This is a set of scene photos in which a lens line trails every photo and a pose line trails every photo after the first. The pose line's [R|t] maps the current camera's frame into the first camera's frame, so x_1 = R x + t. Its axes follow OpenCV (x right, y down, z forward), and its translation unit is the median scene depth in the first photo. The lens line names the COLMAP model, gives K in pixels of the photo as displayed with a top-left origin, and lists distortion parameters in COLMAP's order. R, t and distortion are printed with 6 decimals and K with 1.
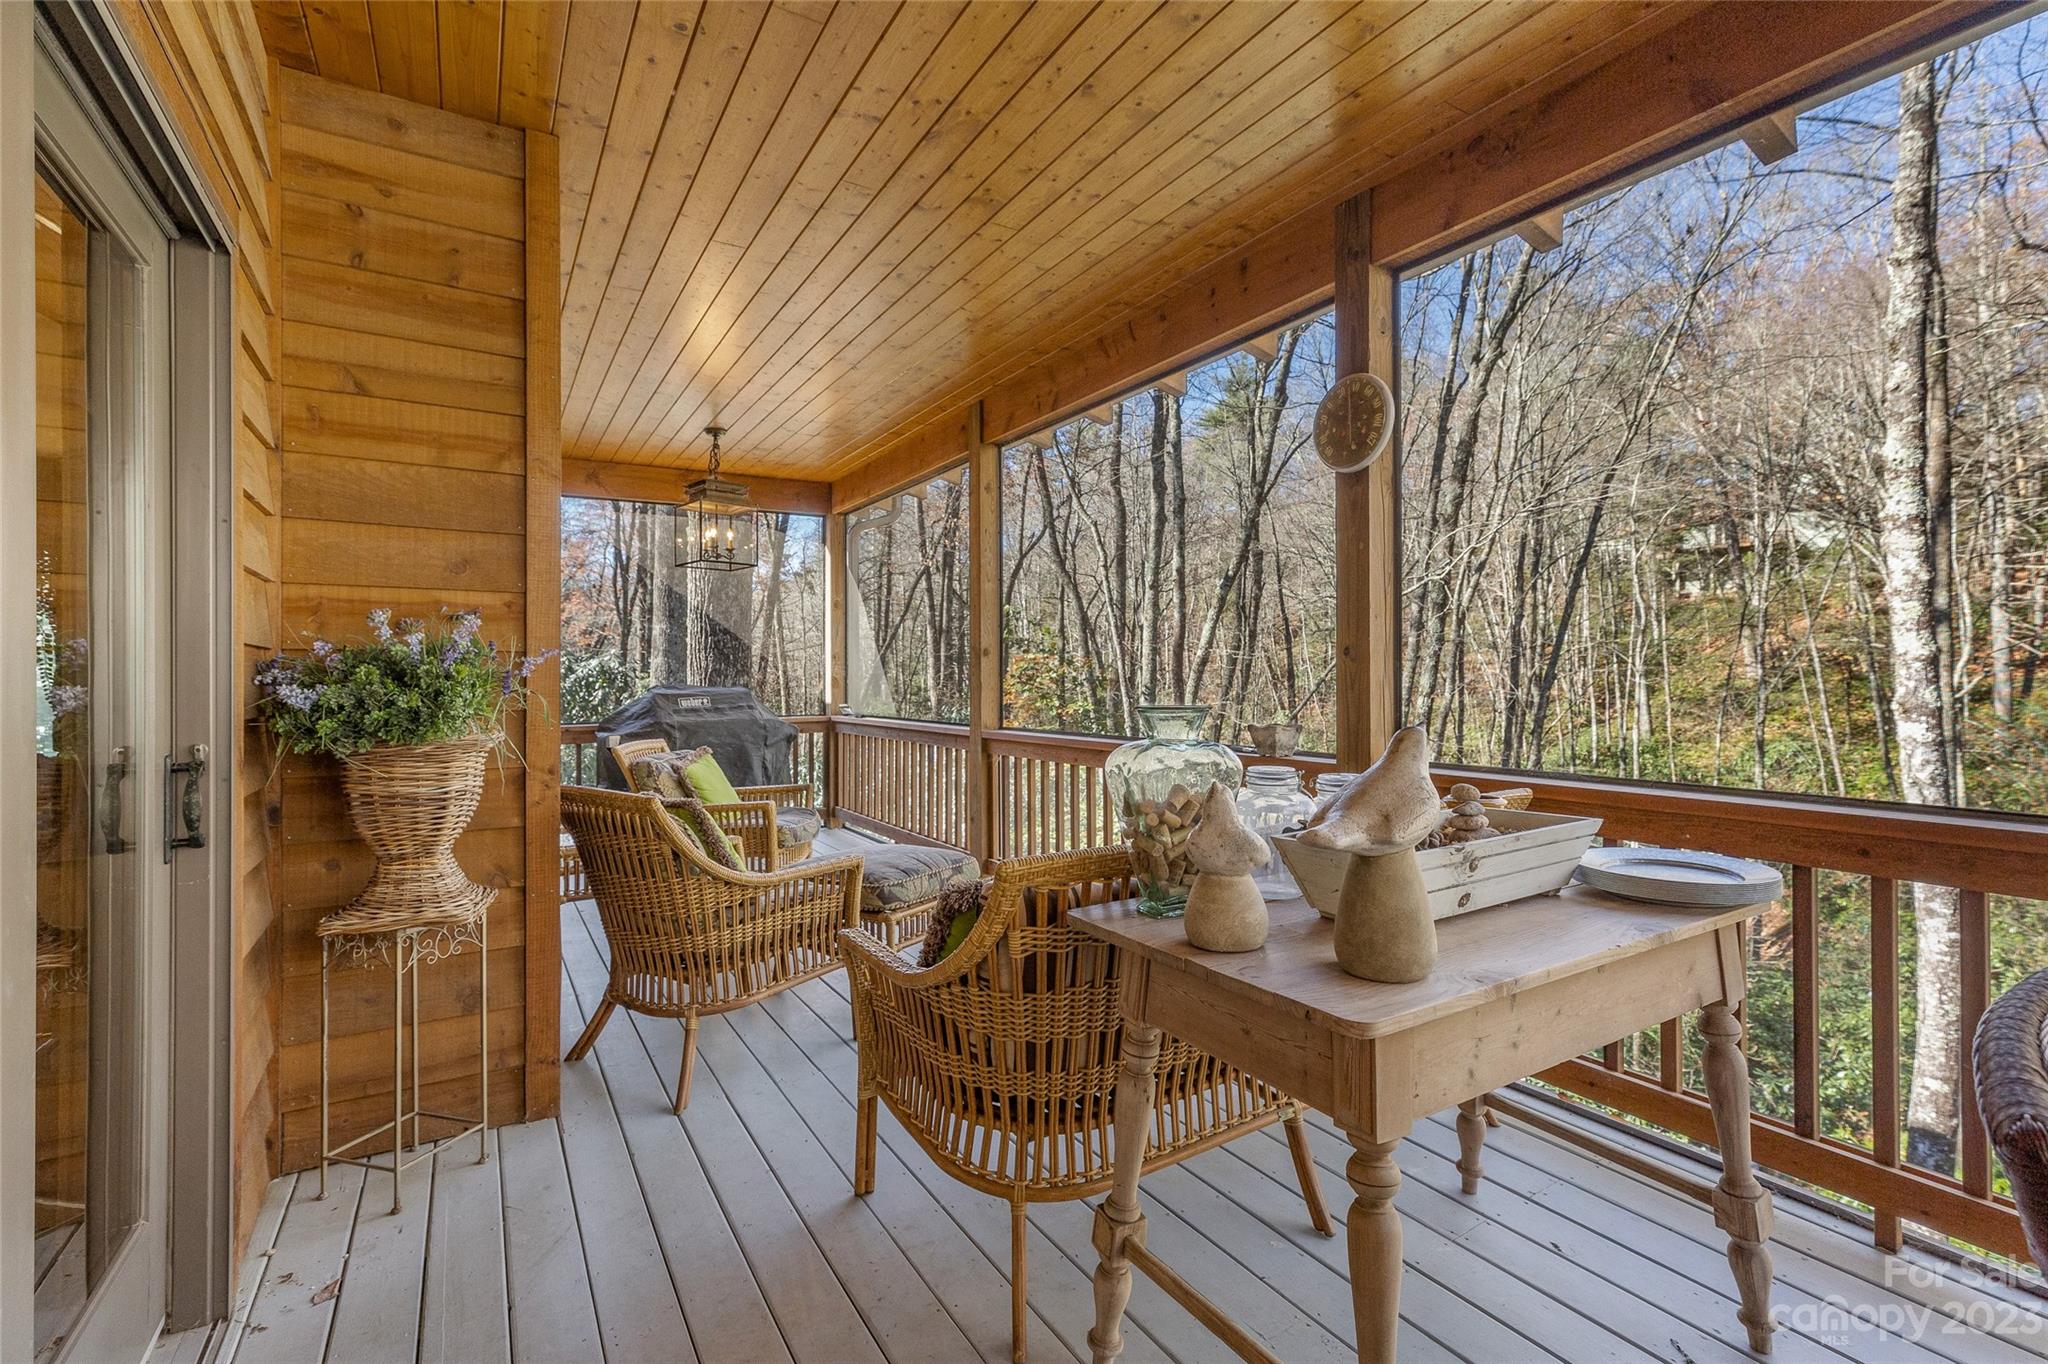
lens RADIAL K [[918.0, 0, 1034.5], [0, 918.0, 681.6], [0, 0, 1]] dist [0.002360, 0.000217]
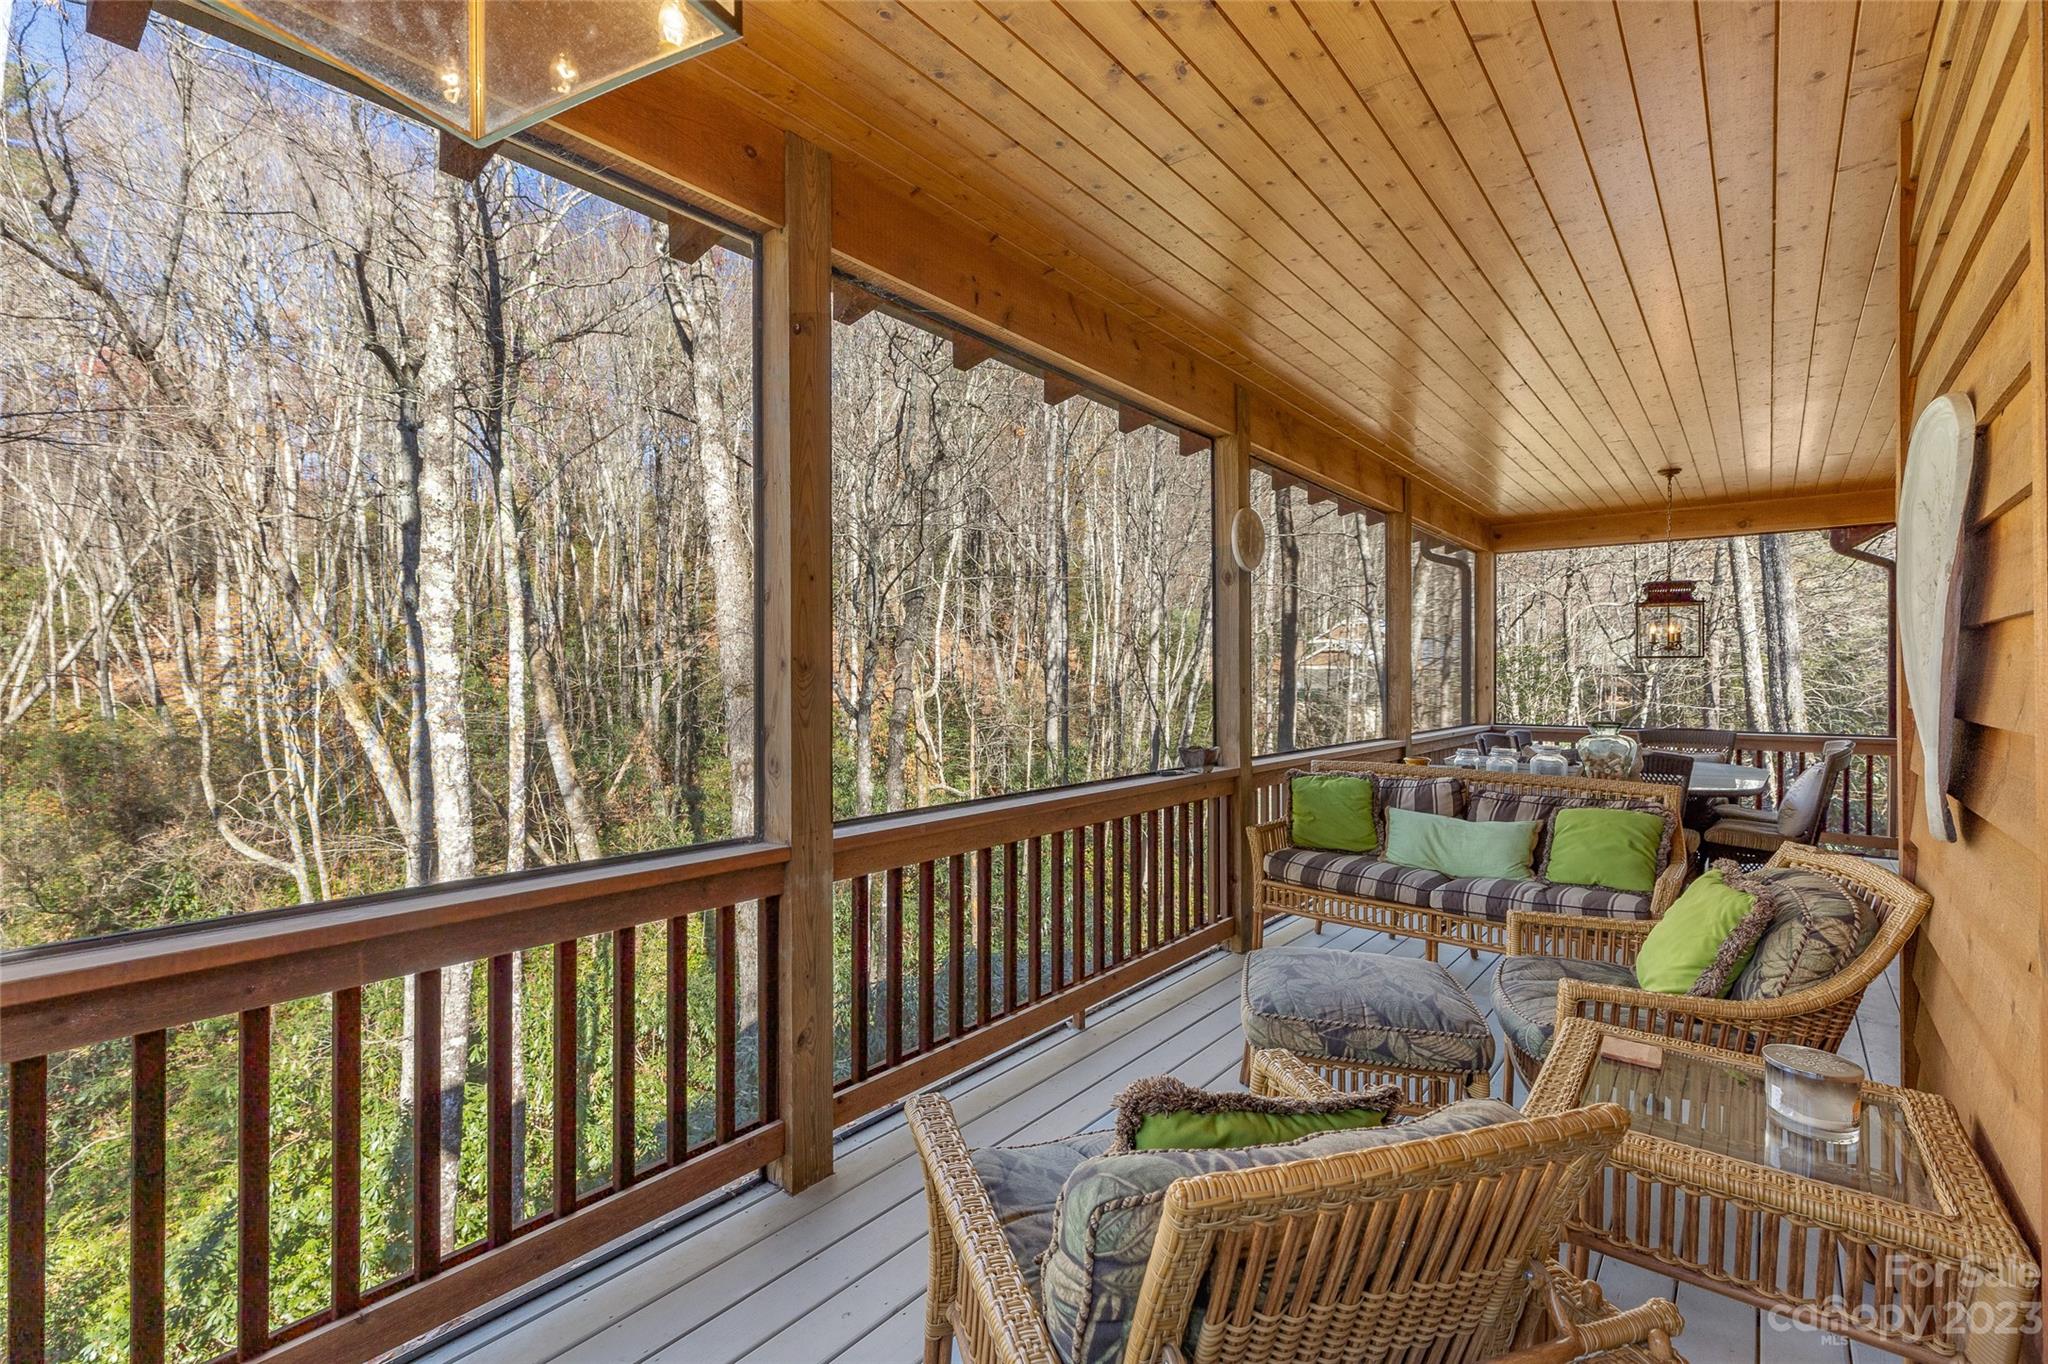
lens RADIAL K [[918.0, 0, 1027.6], [0, 918.0, 682.0], [0, 0, 1]] dist [0.002360, 0.000217]
pose [[-0.348570, -0.003448, 0.937277, -0.372852], [0.006091, 0.999964, 0.005944, -0.022083], [-0.937263, 0.007781, -0.348536, 0.733289]]
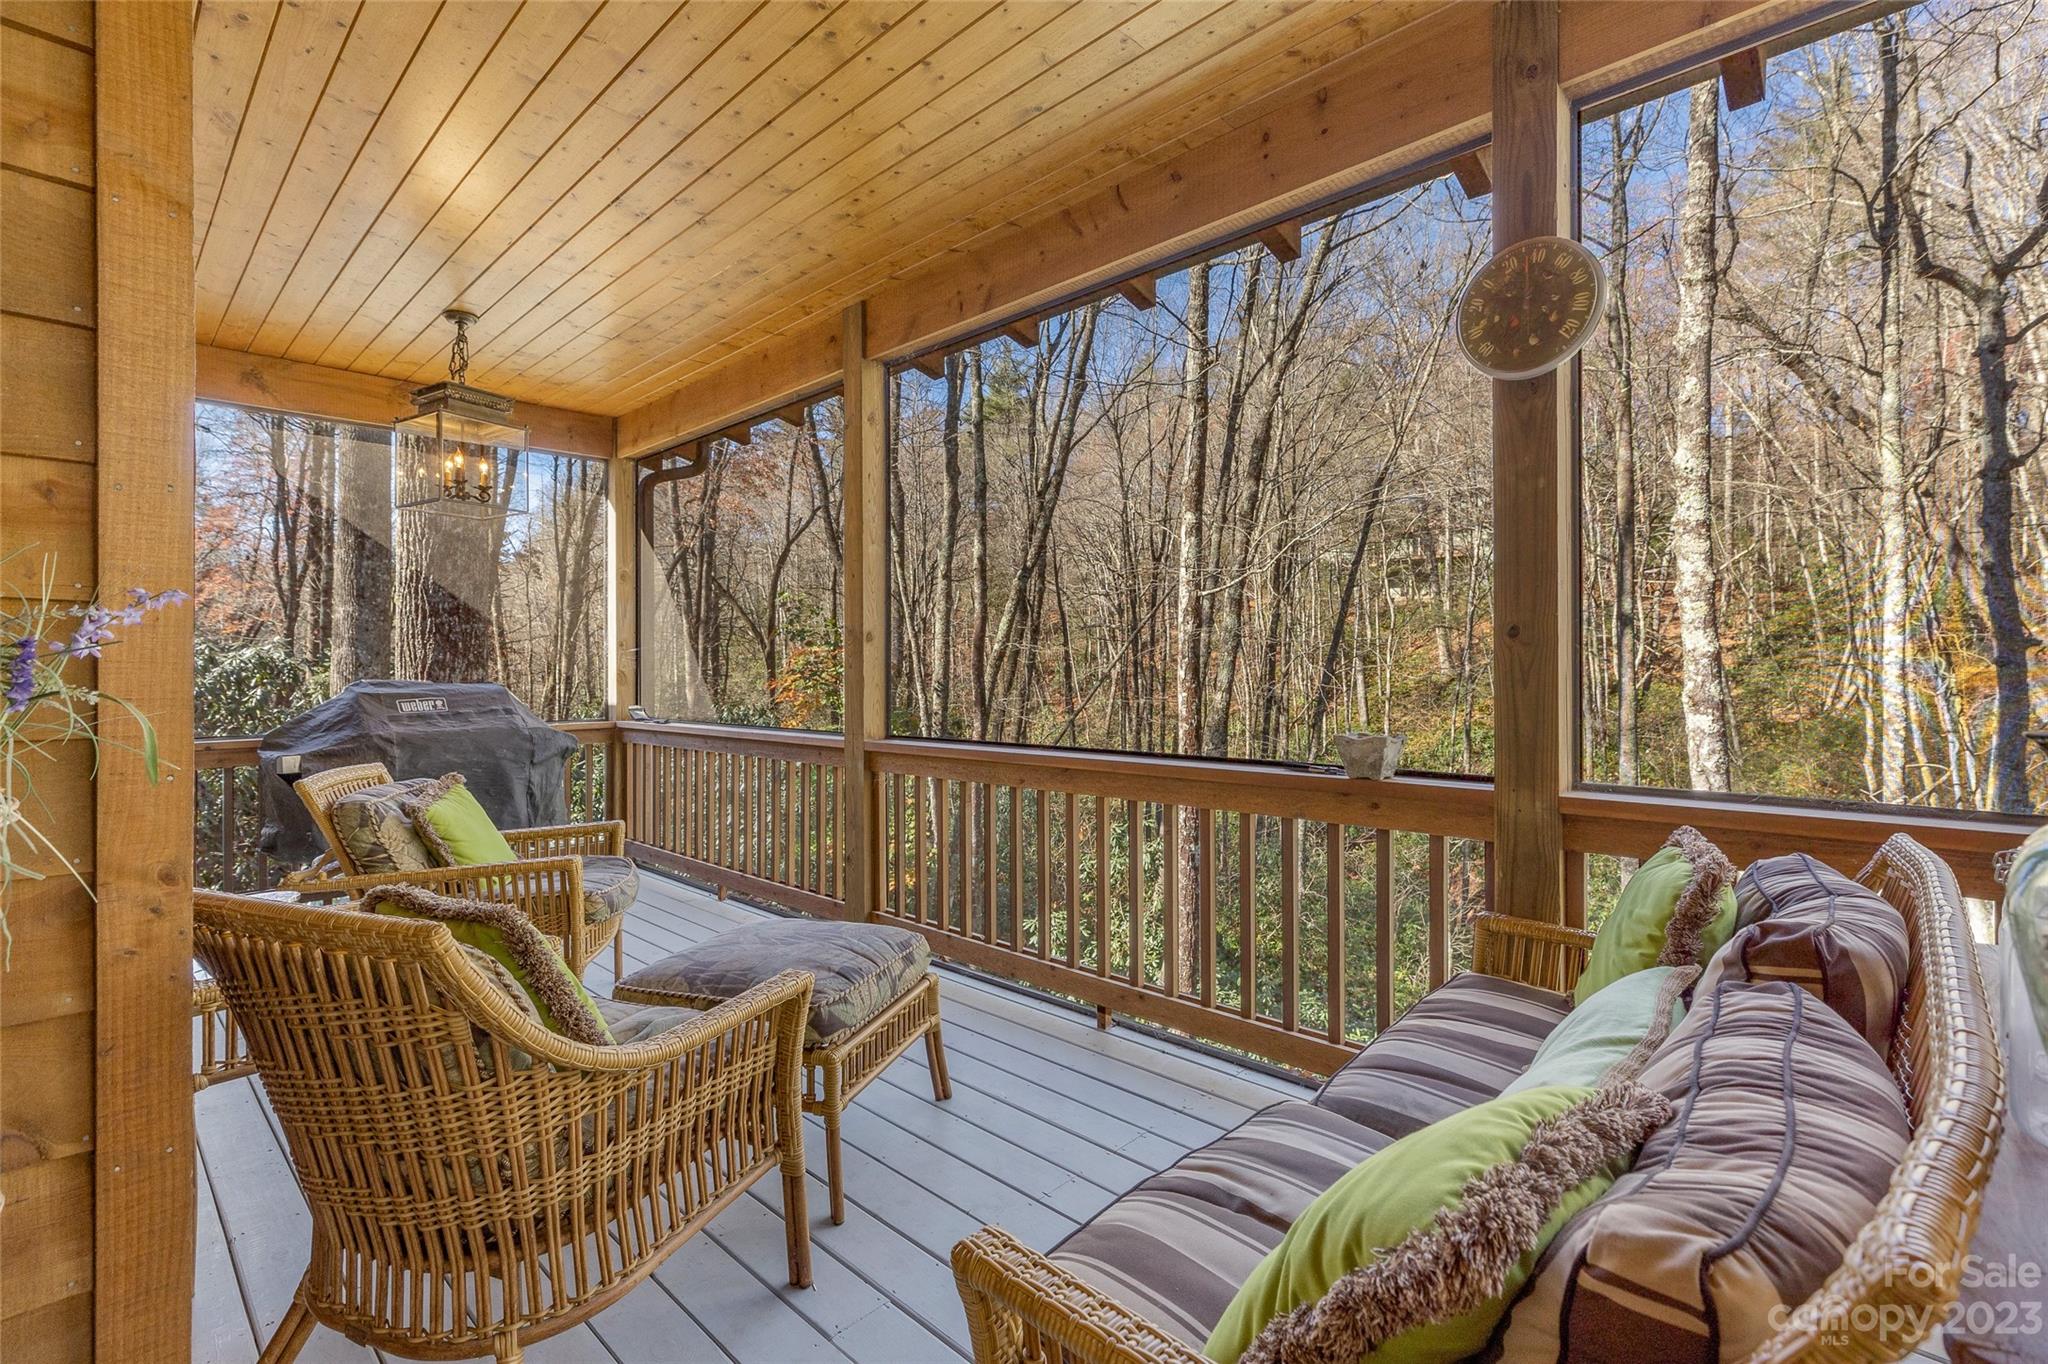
lens RADIAL K [[918.0, 0, 1014.5], [0, 918.0, 678.1], [0, 0, 1]] dist [0.002360, 0.000217]
pose [[0.968916, -0.000403, 0.247391, -0.083845], [0.000193, 1.000000, 0.000876, 0.000843], [-0.247391, -0.000801, 0.968915, 0.163642]]
